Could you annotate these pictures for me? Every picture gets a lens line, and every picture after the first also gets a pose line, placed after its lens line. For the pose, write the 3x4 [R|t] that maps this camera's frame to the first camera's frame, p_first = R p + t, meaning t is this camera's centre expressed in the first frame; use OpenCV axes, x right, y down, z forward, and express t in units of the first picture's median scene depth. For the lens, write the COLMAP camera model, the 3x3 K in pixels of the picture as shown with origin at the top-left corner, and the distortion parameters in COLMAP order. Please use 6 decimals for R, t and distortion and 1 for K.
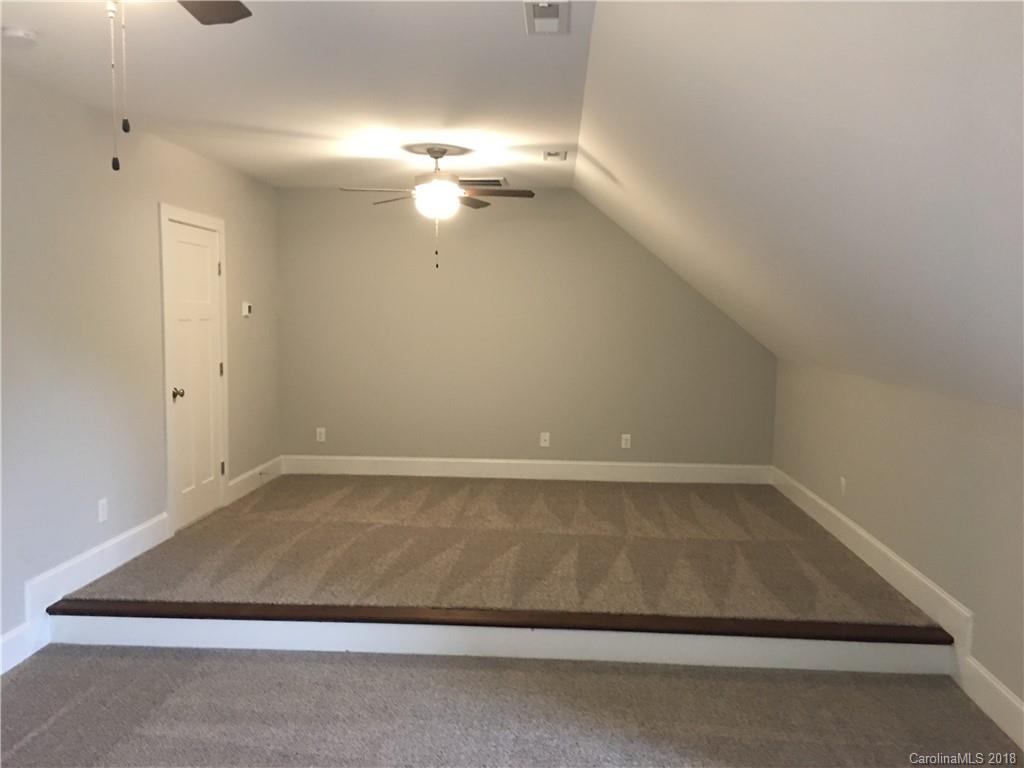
lens RADIAL K [[865.5, 0, 509.6], [0, 865.5, 378.6], [0, 0, 1]] dist [0.093172, -0.128779]
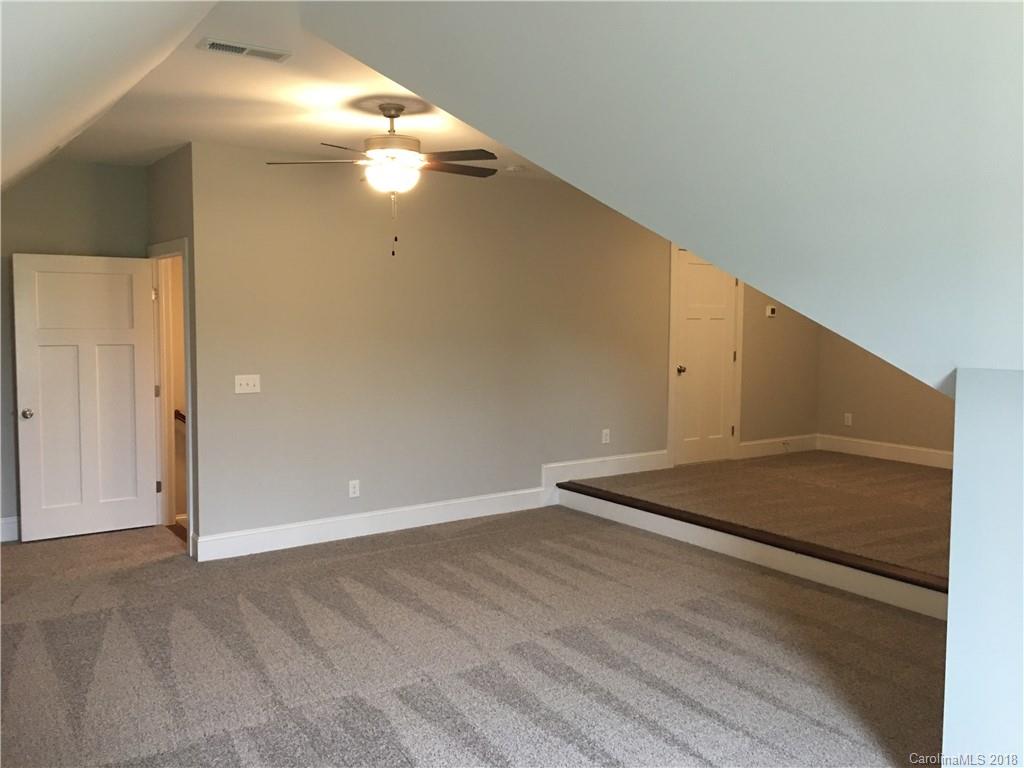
lens RADIAL K [[865.5, 0, 509.6], [0, 865.5, 378.6], [0, 0, 1]] dist [0.093172, -0.128779]
pose [[0.630475, 0.052824, -0.774410, 0.646663], [-0.059575, 0.998032, 0.019575, 0.023821], [0.773920, 0.033794, 0.632381, -0.140983]]
